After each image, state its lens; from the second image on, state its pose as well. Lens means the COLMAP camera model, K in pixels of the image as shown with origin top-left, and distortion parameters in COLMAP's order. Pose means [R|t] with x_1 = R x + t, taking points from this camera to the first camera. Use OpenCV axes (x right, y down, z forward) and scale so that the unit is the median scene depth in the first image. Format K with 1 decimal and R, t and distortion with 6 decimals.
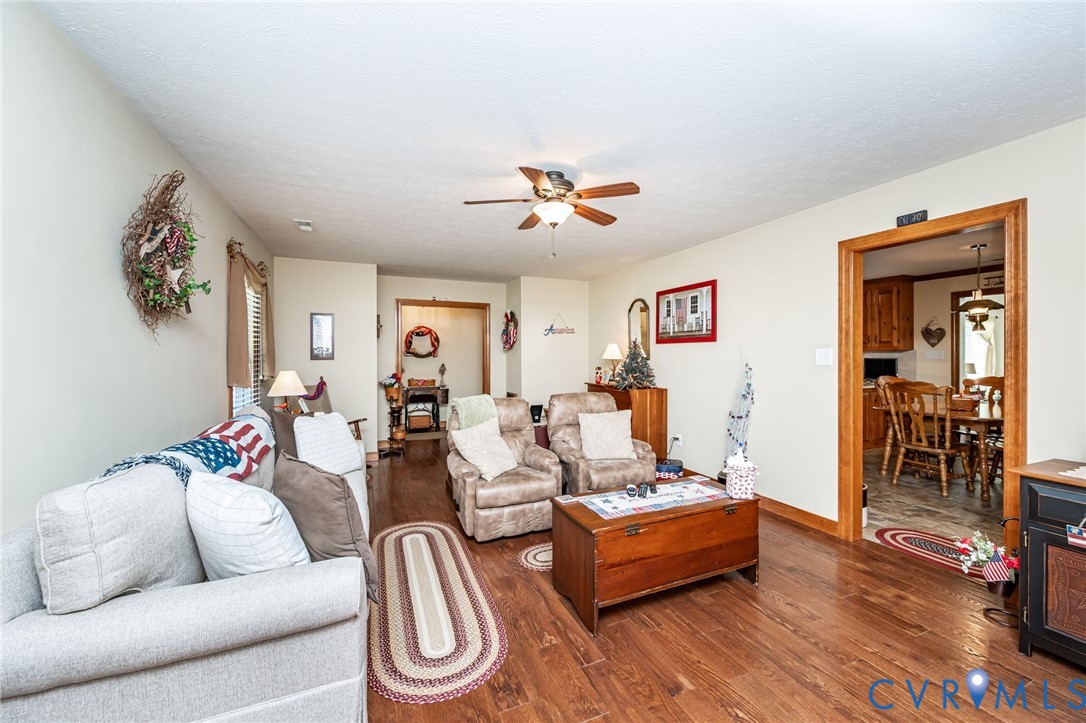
lens RADIAL K [[421.7, 0, 545.6], [0, 421.7, 356.4], [0, 0, 1]] dist [-0.002639, -0.000177]
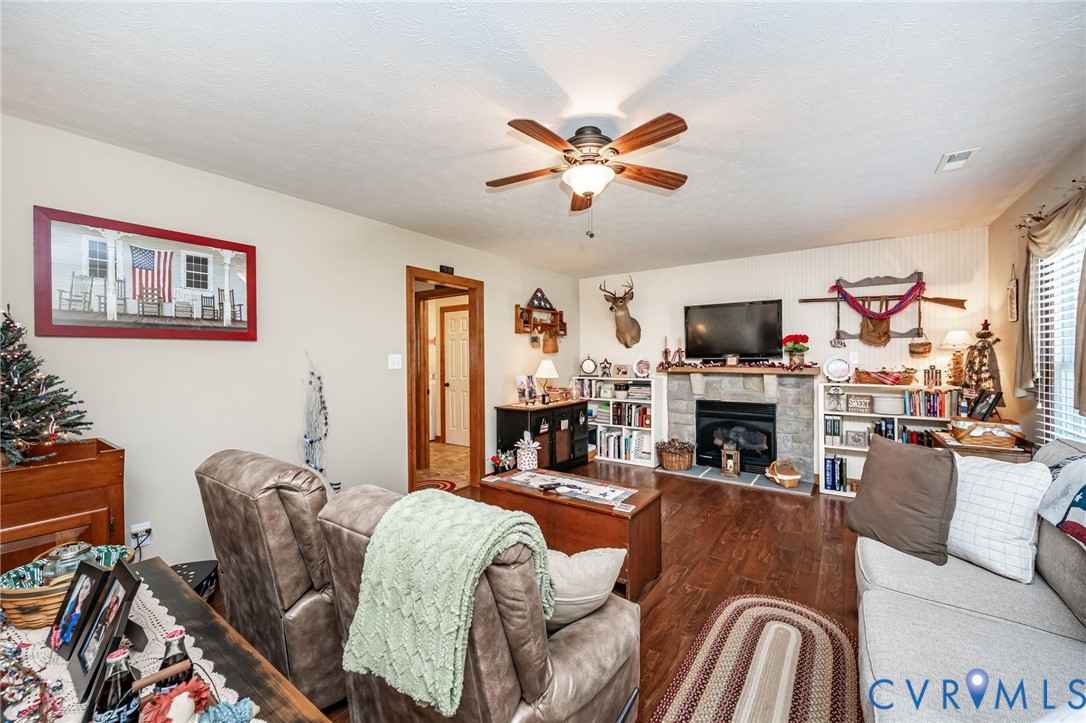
lens RADIAL K [[421.7, 0, 546.1], [0, 421.7, 358.5], [0, 0, 1]] dist [-0.002639, -0.000177]
pose [[-0.523965, 0.002888, 0.851735, -0.384686], [0.010335, 0.999942, 0.002967, -0.004709], [-0.851677, 0.010357, -0.523964, 0.933583]]
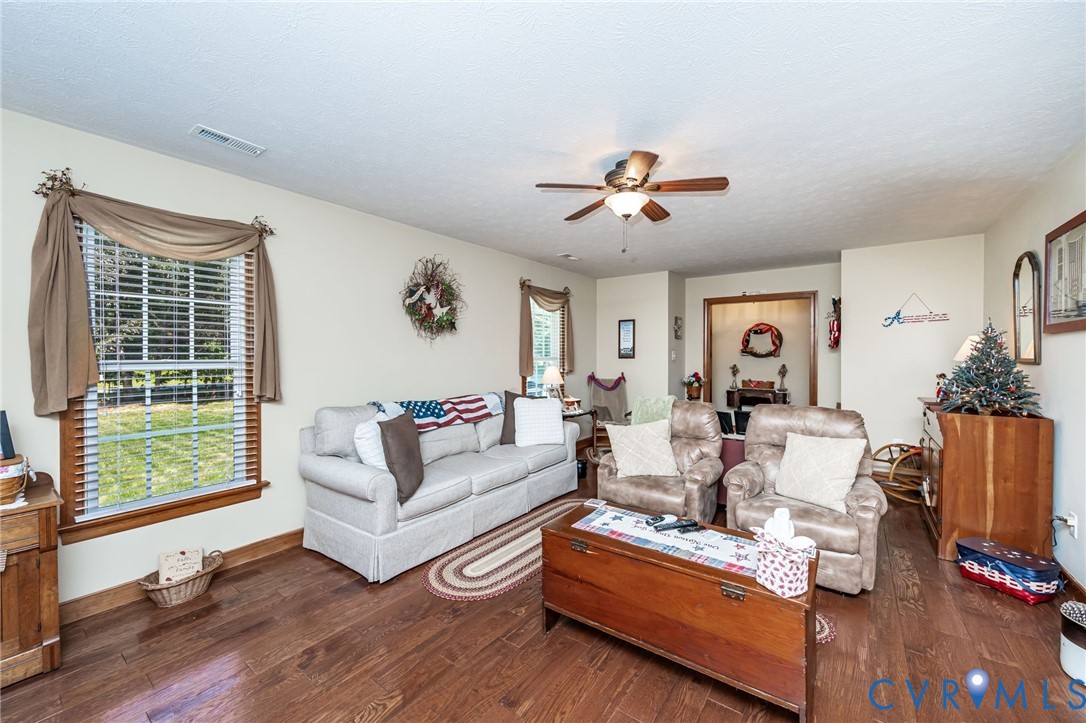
lens RADIAL K [[421.7, 0, 546.0], [0, 421.7, 356.2], [0, 0, 1]] dist [-0.002639, -0.000177]
pose [[0.510613, 0.004151, -0.859801, 0.464031], [-0.003569, 0.999990, 0.002708, -0.001130], [0.859803, 0.001686, 0.510622, 0.228648]]
